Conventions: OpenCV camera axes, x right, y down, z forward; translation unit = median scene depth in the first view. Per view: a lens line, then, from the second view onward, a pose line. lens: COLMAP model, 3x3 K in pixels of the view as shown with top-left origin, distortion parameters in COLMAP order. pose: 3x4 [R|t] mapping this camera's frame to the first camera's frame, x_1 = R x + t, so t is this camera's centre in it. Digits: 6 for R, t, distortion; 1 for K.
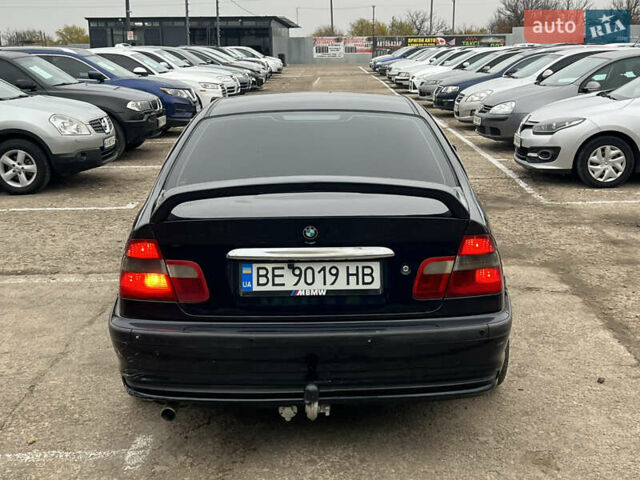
lens RADIAL K [[798.9, 0, 320.0], [0, 798.9, 240.0], [0, 0, 1]] dist [0.079428, -0.039482]
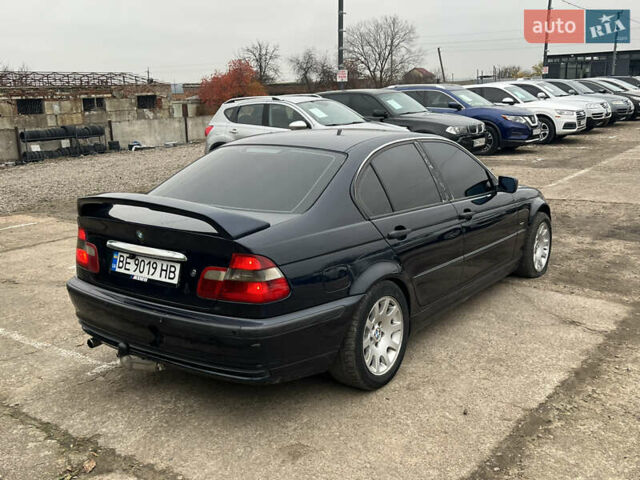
lens RADIAL K [[625.3, 0, 320.0], [0, 625.3, 240.0], [0, 0, 1]] dist [0.058503, -0.086145]
pose [[0.811109, 0.124104, -0.571578, 0.839652], [-0.115252, 0.991983, 0.051834, -0.090795], [0.573428, 0.023832, 0.818909, 0.282276]]
